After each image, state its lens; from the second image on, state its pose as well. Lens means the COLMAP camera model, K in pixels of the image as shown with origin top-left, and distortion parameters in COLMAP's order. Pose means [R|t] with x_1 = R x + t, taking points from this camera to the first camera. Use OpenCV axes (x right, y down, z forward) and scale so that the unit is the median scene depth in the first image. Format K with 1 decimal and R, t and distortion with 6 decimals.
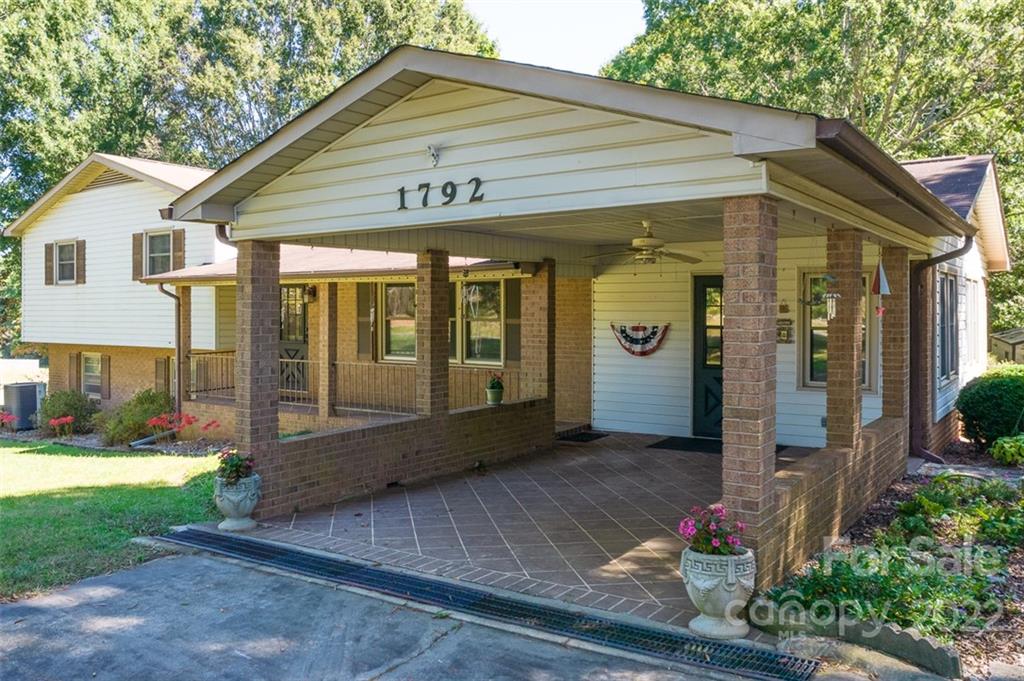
lens RADIAL K [[812.8, 0, 512.0], [0, 812.8, 340.5], [0, 0, 1]] dist [-0.064459, 0.004454]
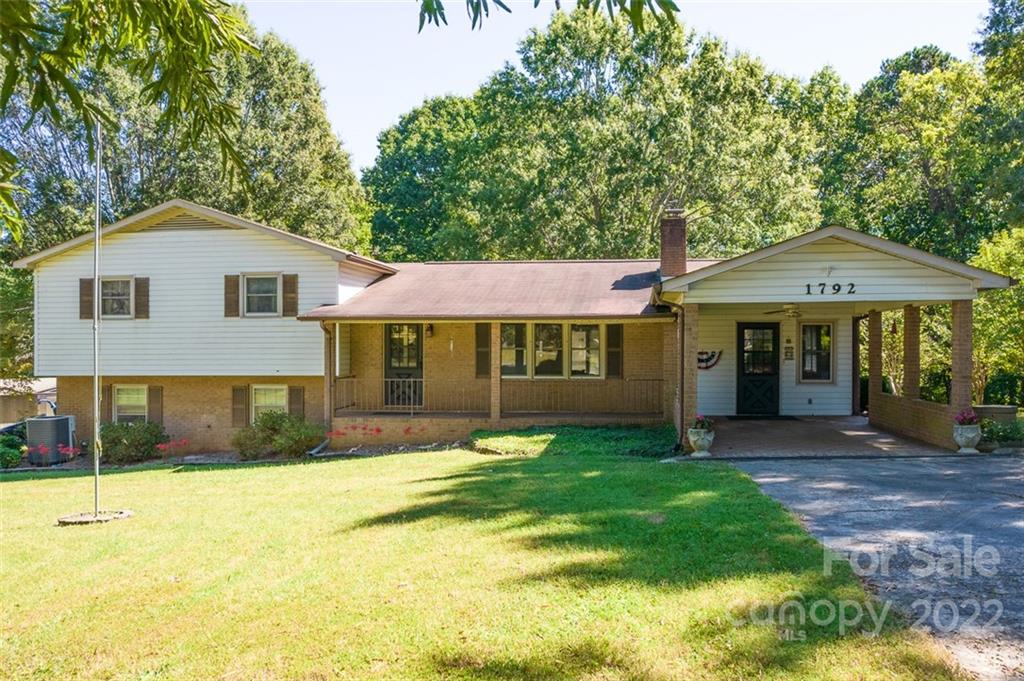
lens RADIAL K [[812.8, 0, 512.0], [0, 812.8, 340.5], [0, 0, 1]] dist [-0.064459, 0.004454]
pose [[0.875075, 0.001551, 0.483985, -0.986364], [0.020963, 0.998935, -0.041104, 0.019535], [-0.483533, 0.046115, 0.874111, -0.269133]]
